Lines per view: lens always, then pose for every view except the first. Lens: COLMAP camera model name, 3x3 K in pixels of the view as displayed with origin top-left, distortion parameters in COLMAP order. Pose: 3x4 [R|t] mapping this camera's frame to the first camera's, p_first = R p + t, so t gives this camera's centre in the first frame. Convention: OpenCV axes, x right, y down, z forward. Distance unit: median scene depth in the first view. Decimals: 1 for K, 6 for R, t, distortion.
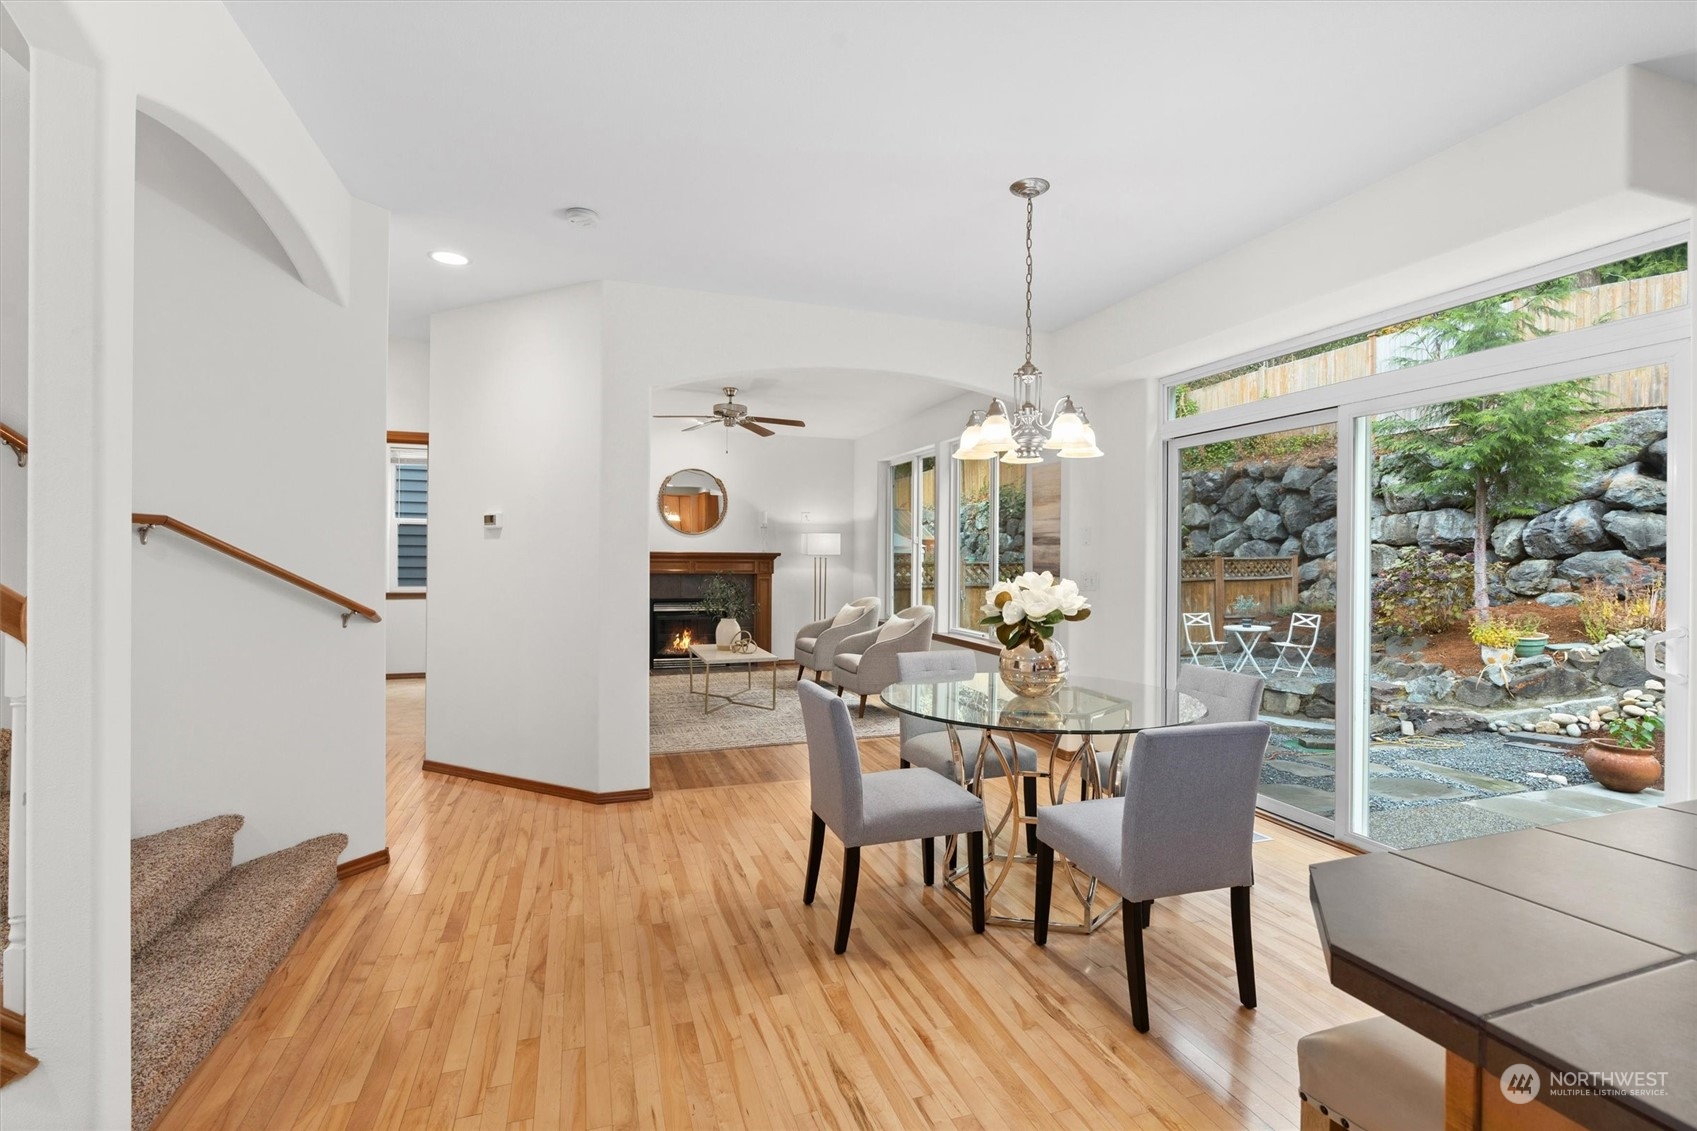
lens RADIAL K [[774.7, 0, 850.3], [0, 774.7, 558.9], [0, 0, 1]] dist [-0.011613, 0.004434]
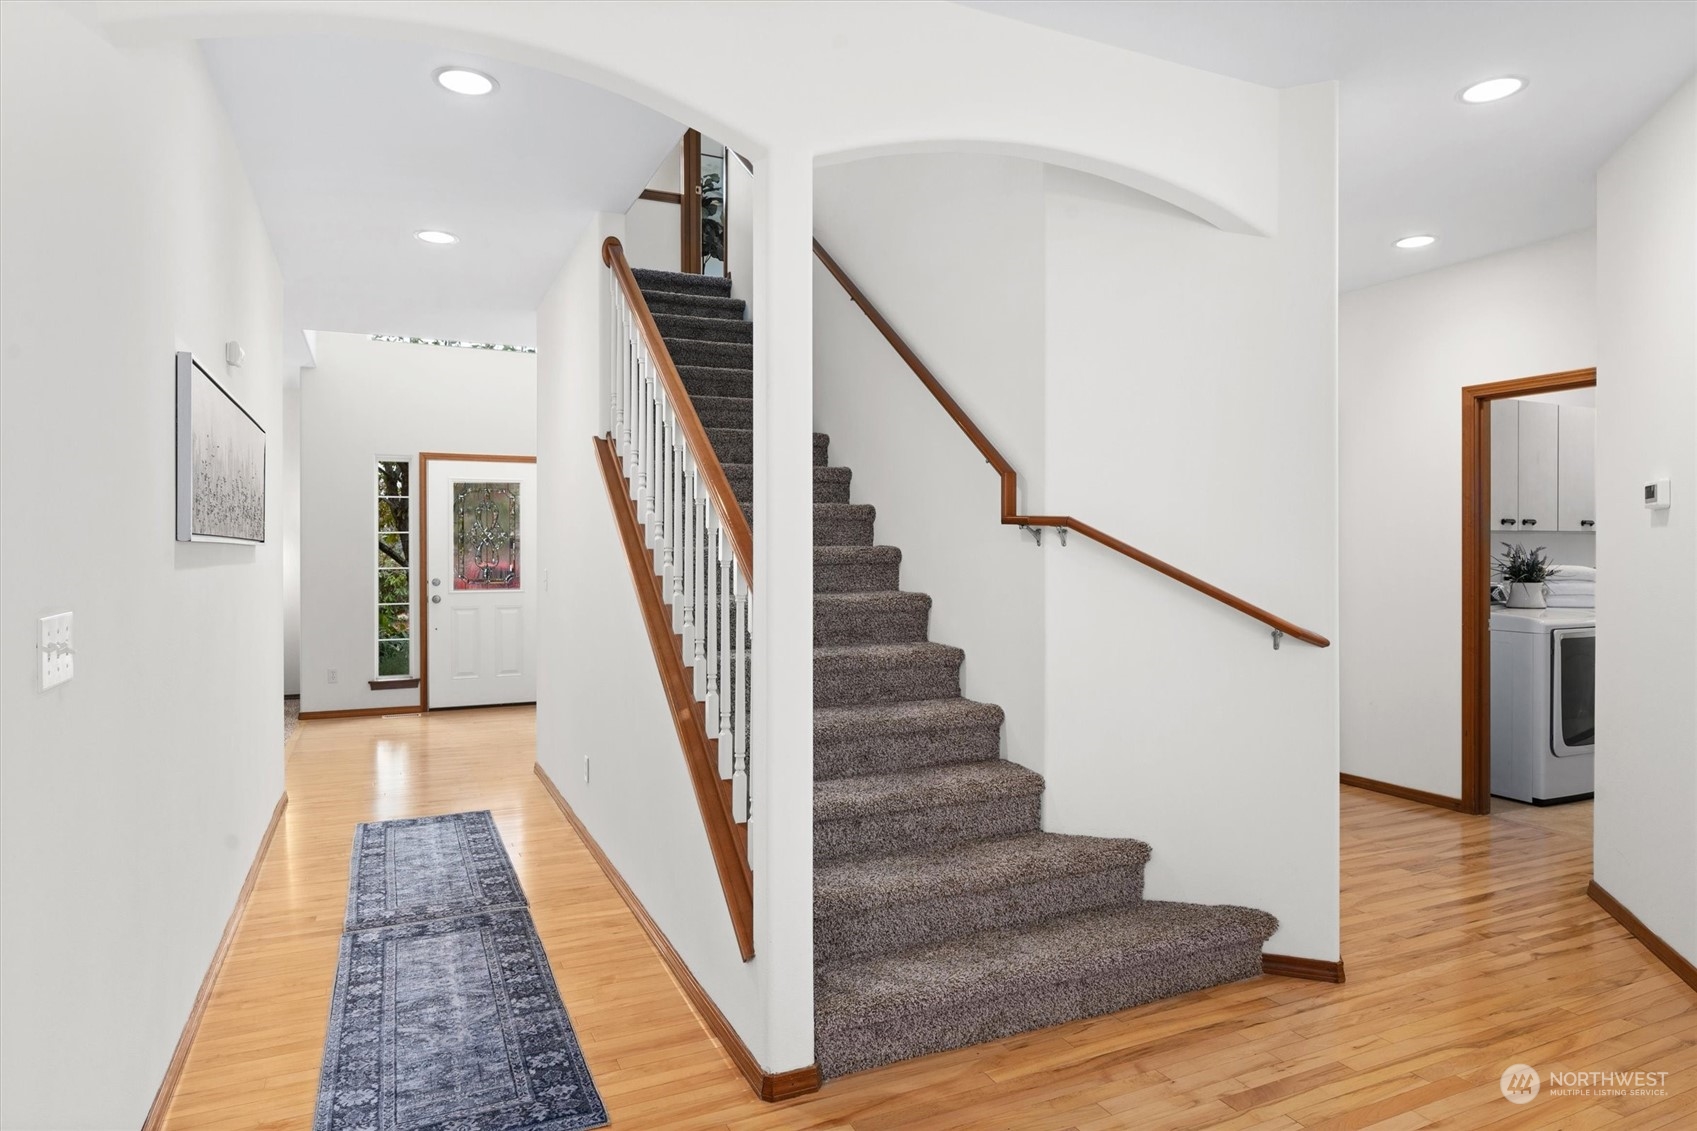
lens RADIAL K [[981.4, 0, 849.0], [0, 981.4, 557.6], [0, 0, 1]] dist [-0.007305, -0.000721]
pose [[0.102719, -0.008394, -0.994675, 0.225665], [-0.001771, 0.999961, -0.008621, 0.005250], [0.994709, 0.002647, 0.102701, 0.384984]]
